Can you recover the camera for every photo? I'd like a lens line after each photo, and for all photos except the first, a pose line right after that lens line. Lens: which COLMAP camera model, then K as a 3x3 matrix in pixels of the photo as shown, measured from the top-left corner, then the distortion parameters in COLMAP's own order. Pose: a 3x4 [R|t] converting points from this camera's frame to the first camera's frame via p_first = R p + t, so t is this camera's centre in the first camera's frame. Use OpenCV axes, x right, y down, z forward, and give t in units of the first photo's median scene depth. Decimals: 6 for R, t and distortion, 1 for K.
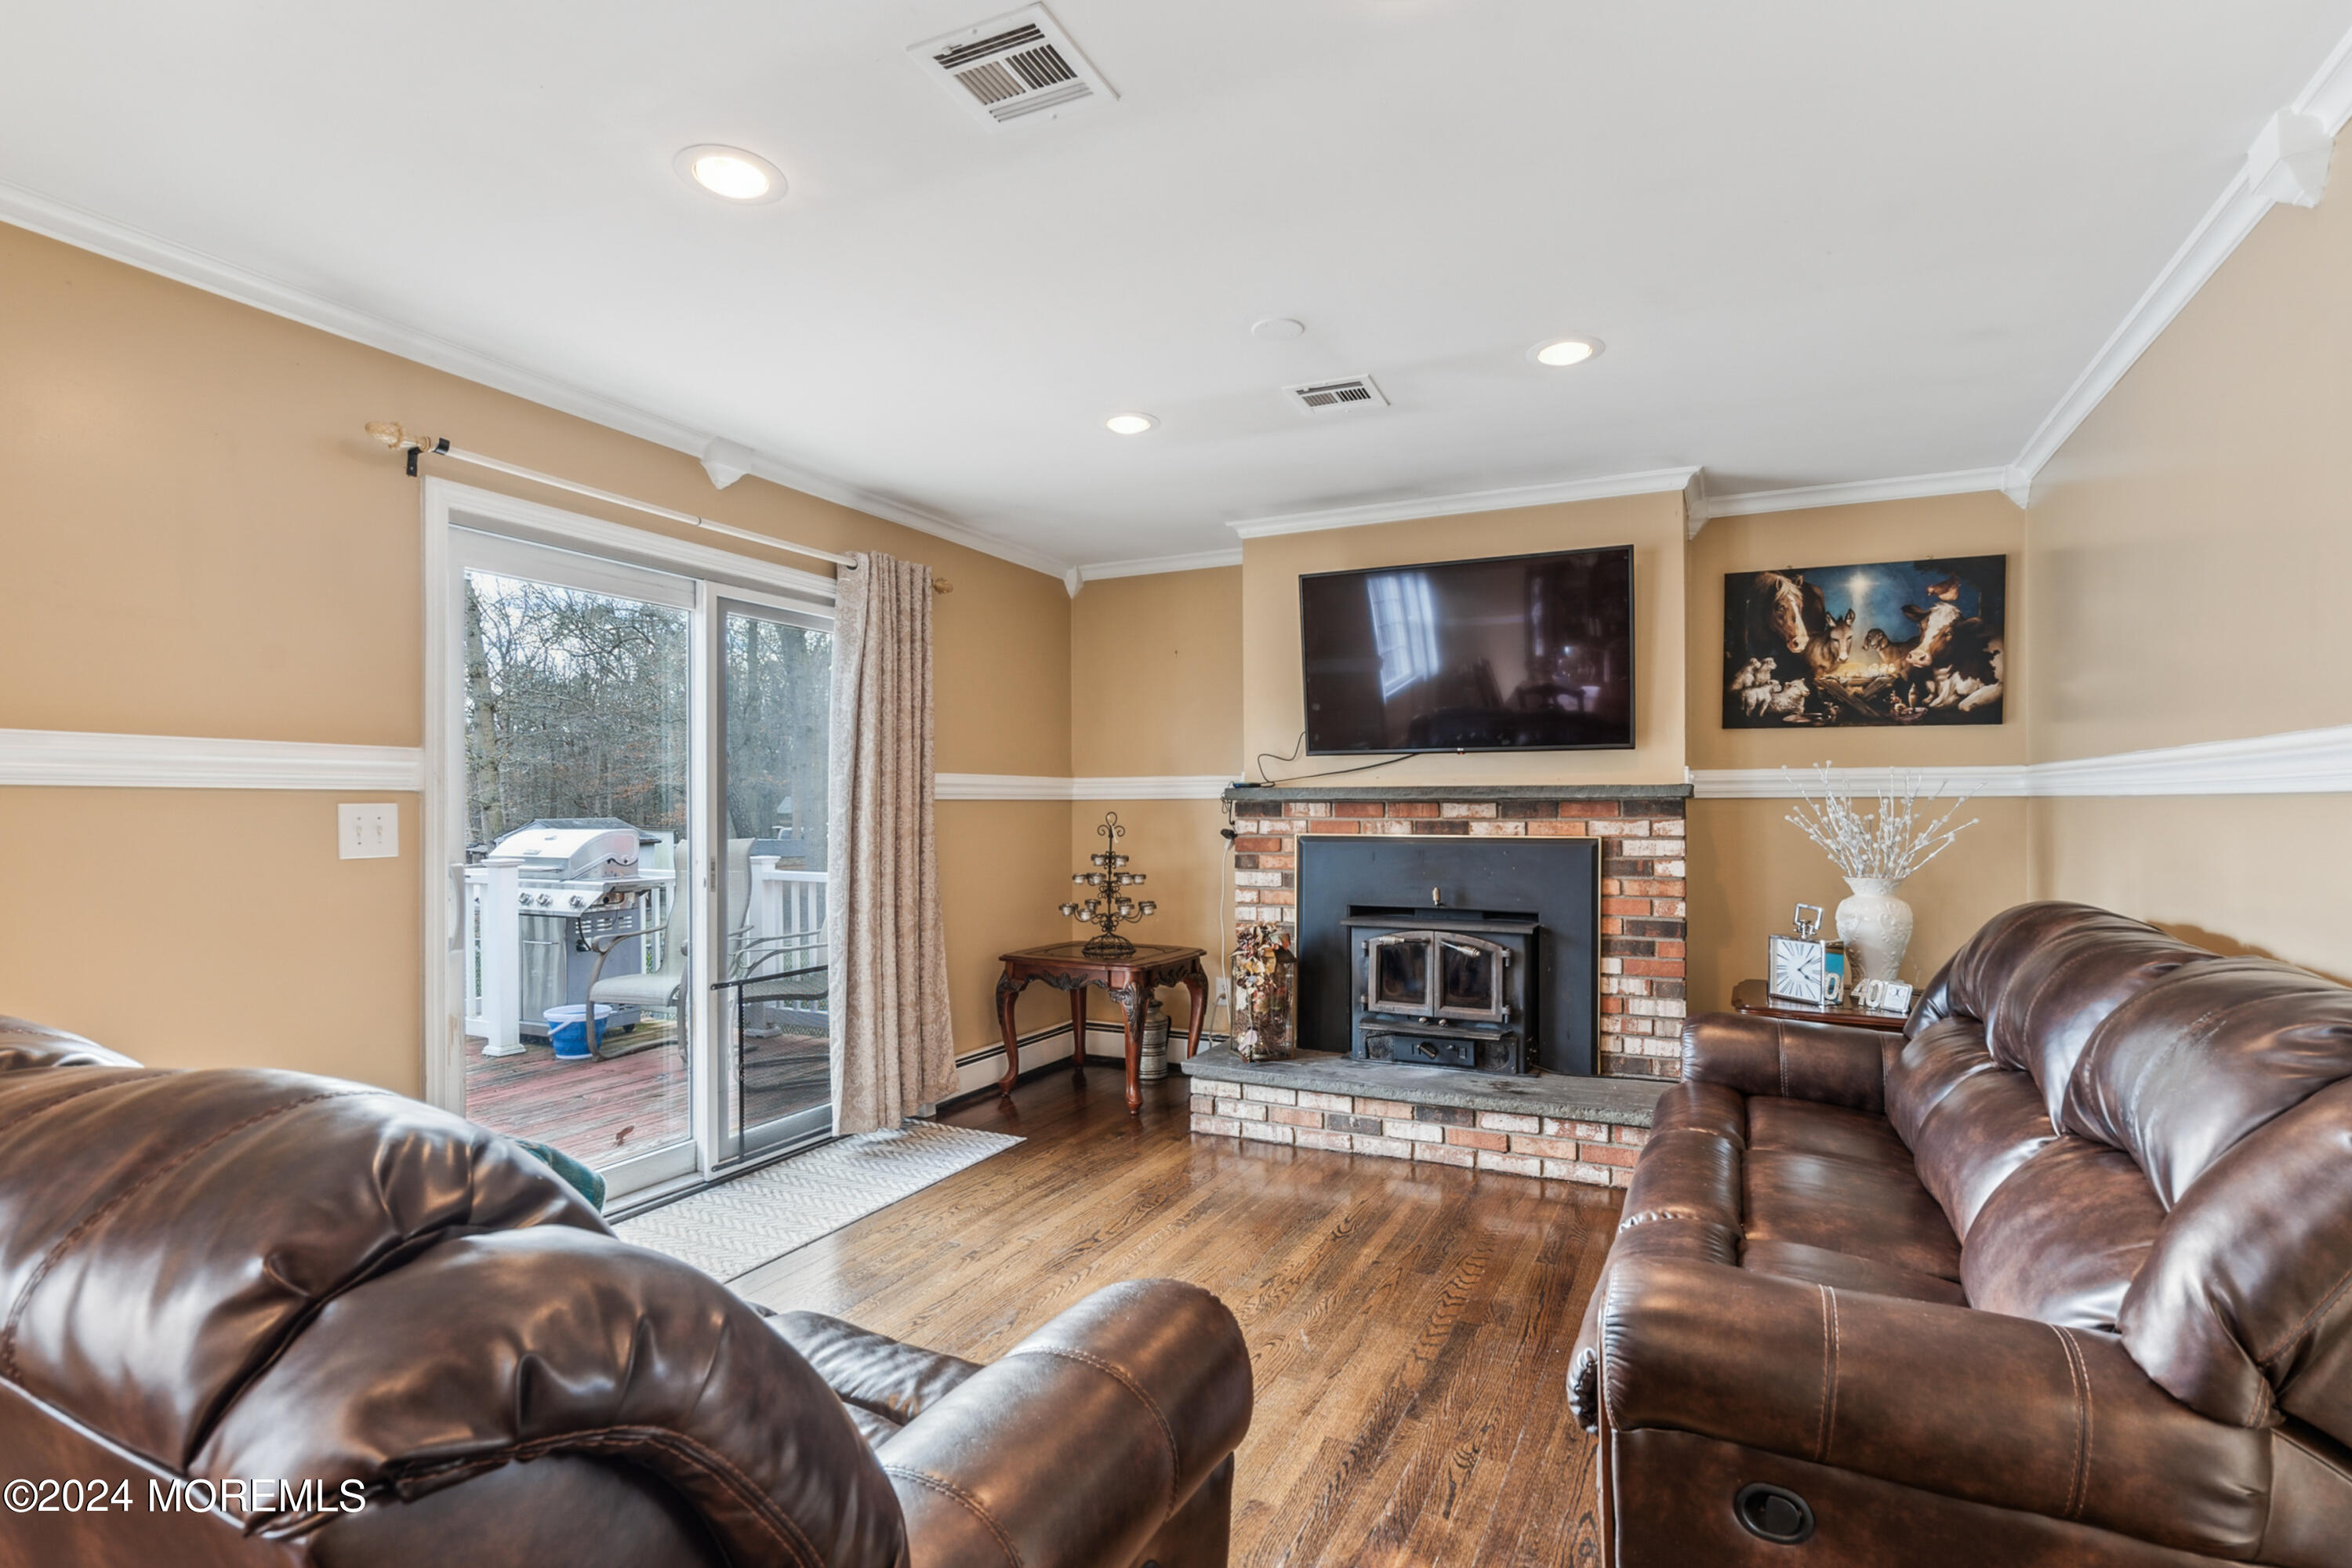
lens RADIAL K [[1103.4, 0, 1175.3], [0, 1103.4, 787.6], [0, 0, 1]] dist [-0.000406, -0.000630]
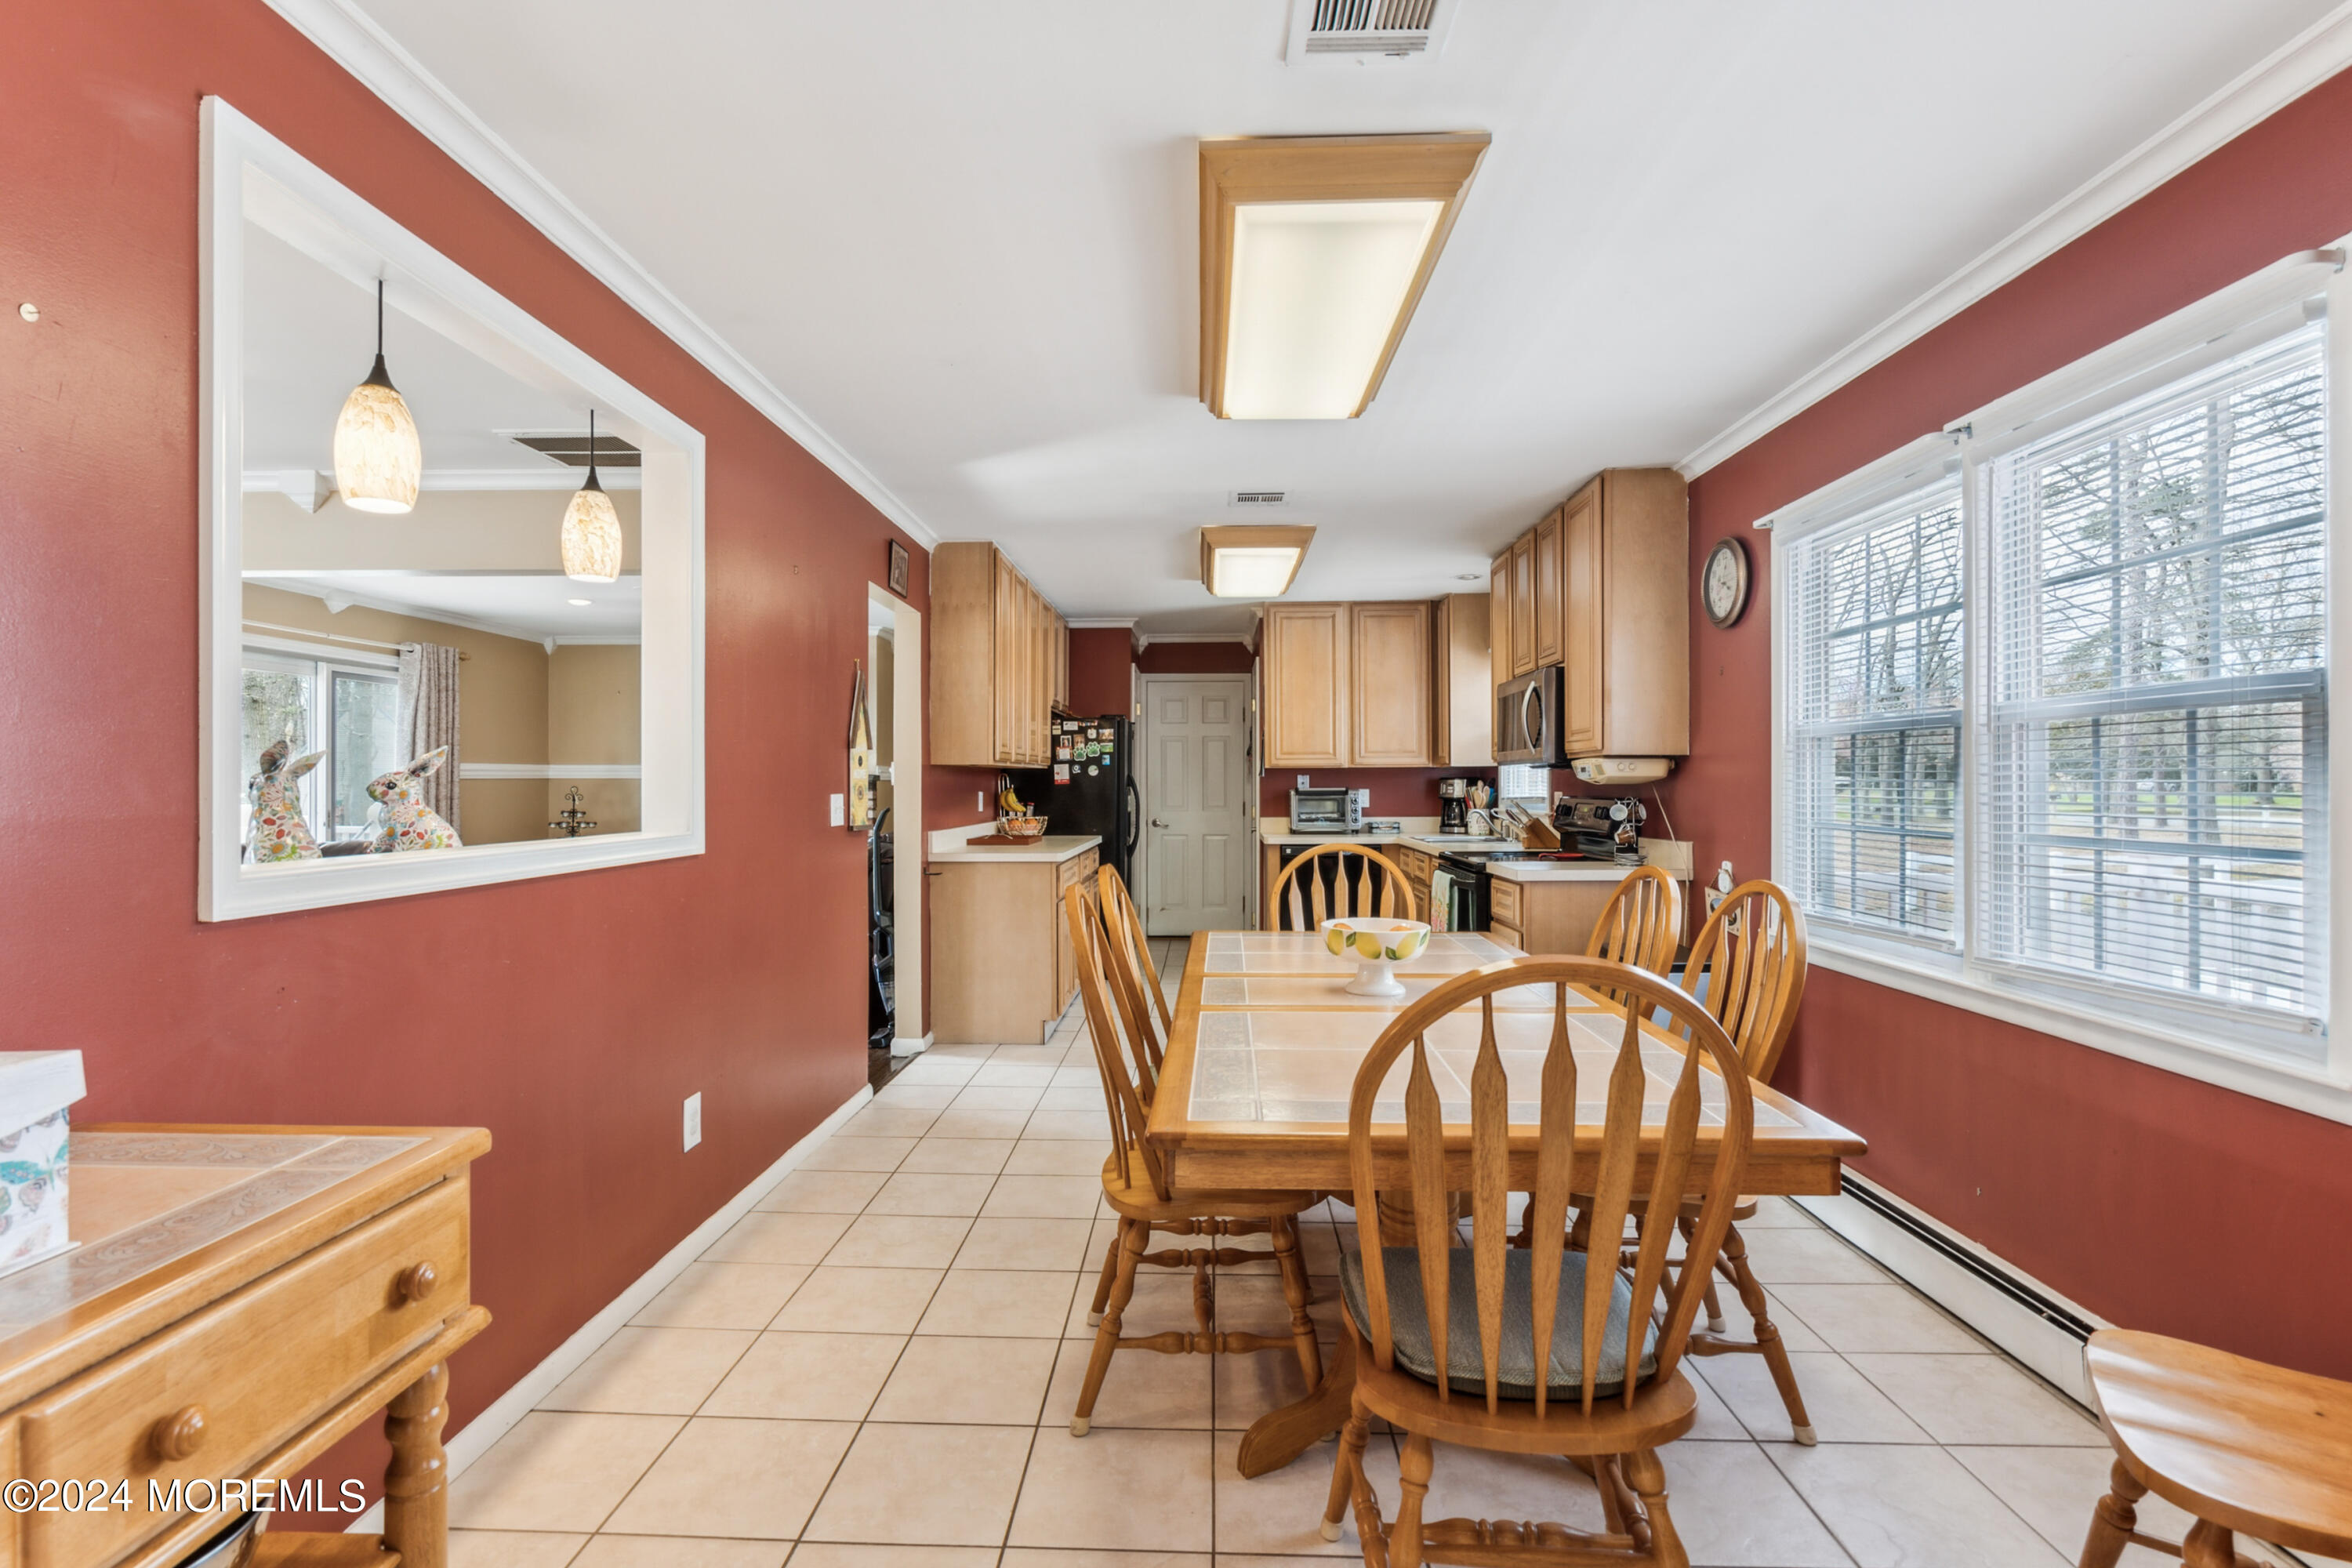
lens RADIAL K [[1103.4, 0, 1175.3], [0, 1103.4, 787.6], [0, 0, 1]] dist [-0.000406, -0.000630]
pose [[0.910810, 0.004945, 0.412796, 0.100515], [-0.016809, 0.999543, 0.025116, -0.040465], [-0.412483, -0.029814, 0.910477, -1.122672]]
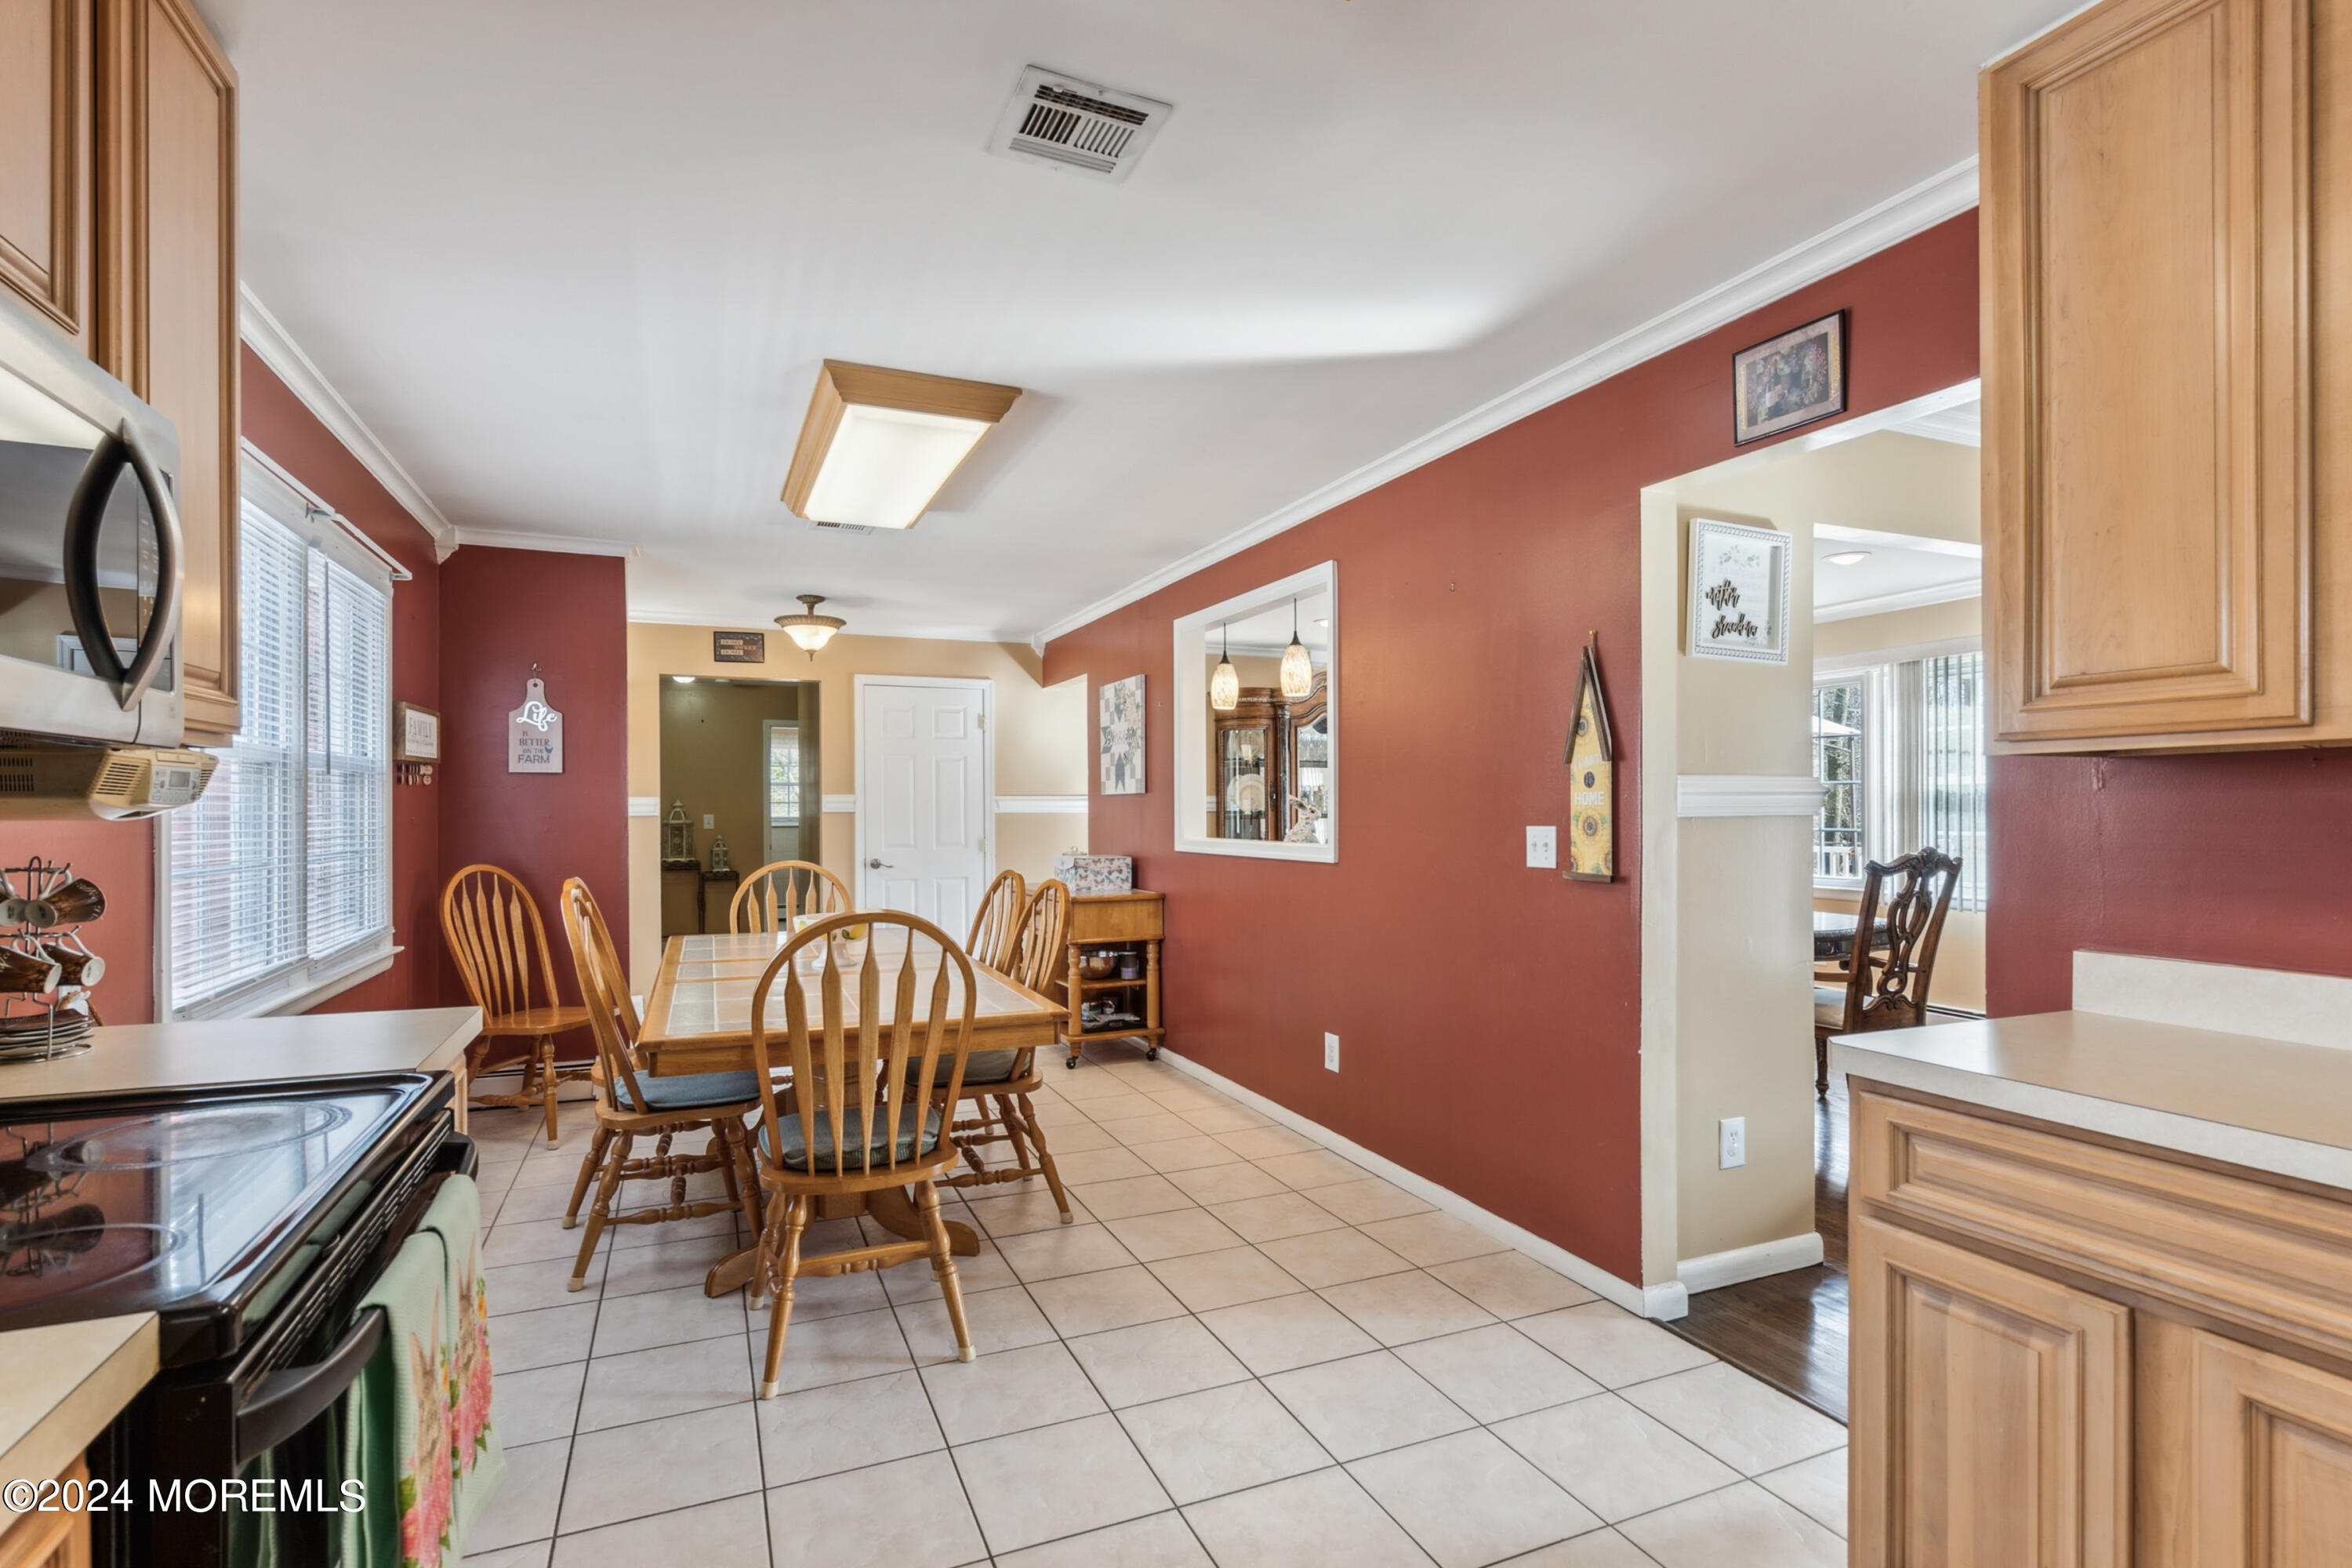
lens RADIAL K [[1120.2, 0, 1172.6], [0, 1120.2, 800.5], [0, 0, 1]] dist [-0.000462, 0.000023]
pose [[-0.650176, 0.001756, -0.759781, 0.948618], [0.026626, 0.999436, -0.020475, -0.014192], [0.759317, -0.033543, -0.649856, 0.161735]]
